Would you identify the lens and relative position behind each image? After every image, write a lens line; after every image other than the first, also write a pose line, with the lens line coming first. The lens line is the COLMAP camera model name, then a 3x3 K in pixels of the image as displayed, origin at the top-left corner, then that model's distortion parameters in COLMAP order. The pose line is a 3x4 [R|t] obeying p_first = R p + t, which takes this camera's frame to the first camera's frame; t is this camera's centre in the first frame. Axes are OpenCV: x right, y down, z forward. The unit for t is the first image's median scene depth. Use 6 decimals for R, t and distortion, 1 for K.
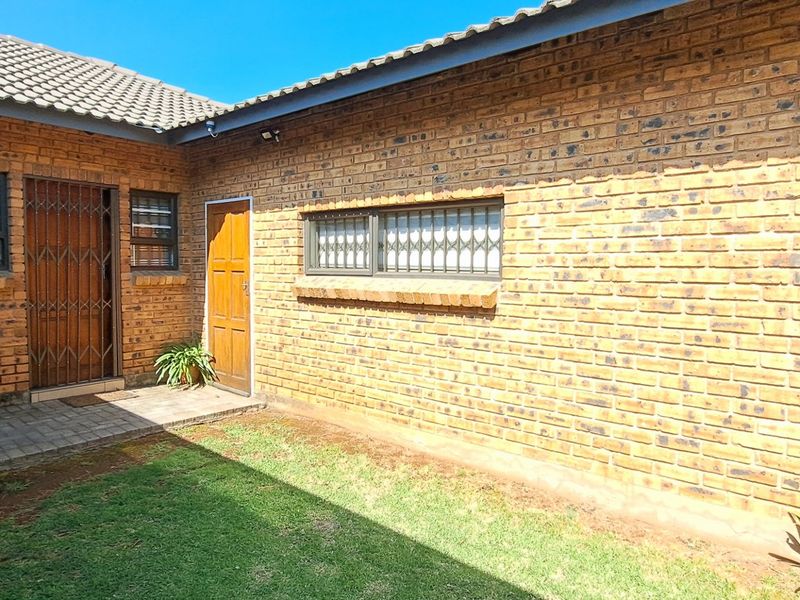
lens RADIAL K [[538.5, 0, 400.4], [0, 538.5, 295.4], [0, 0, 1]] dist [-0.007307, -0.006459]
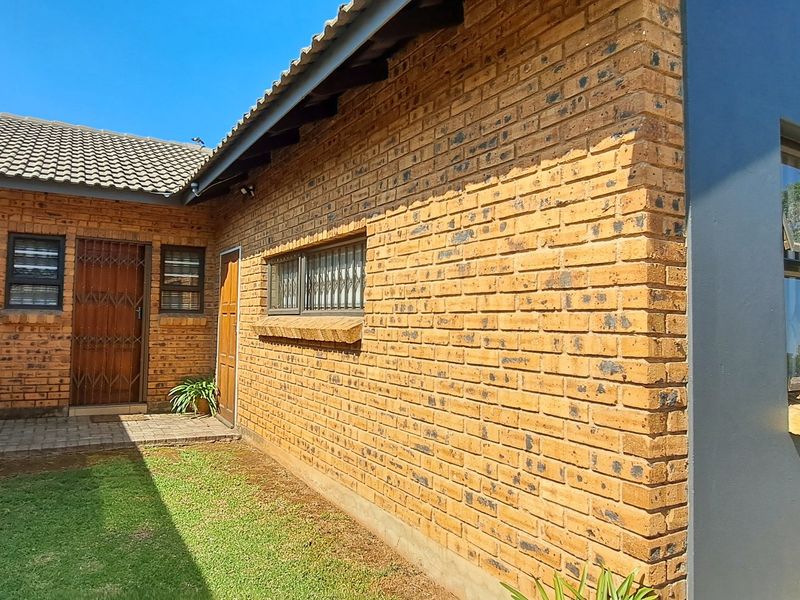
lens RADIAL K [[559.1, 0, 399.2], [0, 559.1, 299.2], [0, 0, 1]] dist [-0.008999, 0.000920]
pose [[0.921691, -0.009738, -0.387802, 0.646687], [-0.031494, 0.994507, -0.099824, 0.043255], [0.386644, 0.104220, 0.916321, 0.101869]]
